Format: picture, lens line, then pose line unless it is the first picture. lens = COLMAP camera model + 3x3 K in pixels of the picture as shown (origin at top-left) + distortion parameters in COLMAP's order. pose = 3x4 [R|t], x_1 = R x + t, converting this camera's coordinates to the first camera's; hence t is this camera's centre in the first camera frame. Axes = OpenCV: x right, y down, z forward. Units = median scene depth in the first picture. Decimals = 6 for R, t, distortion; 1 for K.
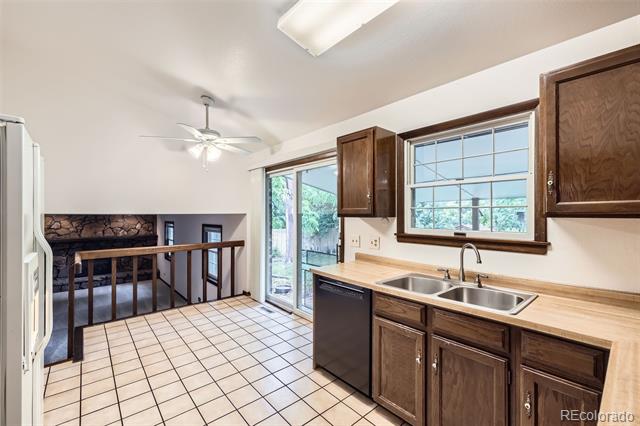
lens RADIAL K [[271.7, 0, 321.4], [0, 271.7, 214.3], [0, 0, 1]] dist [0.005297, -0.000902]
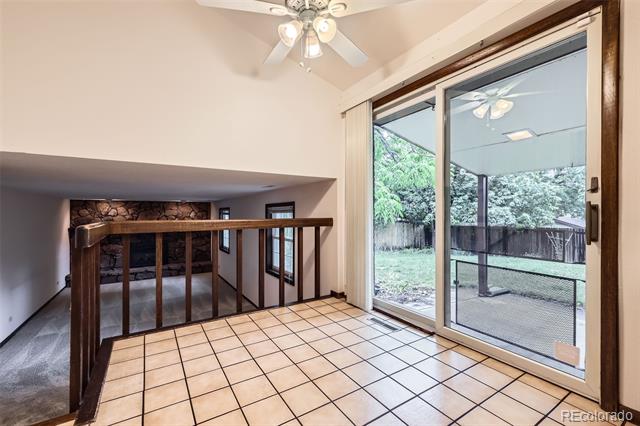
lens RADIAL K [[271.7, 0, 319.1], [0, 271.7, 212.0], [0, 0, 1]] dist [0.005297, -0.000902]
pose [[0.988005, -0.004317, -0.154360, -0.235180], [0.003595, 0.999981, -0.004955, 0.093848], [0.154379, 0.004341, 0.988002, 0.346811]]
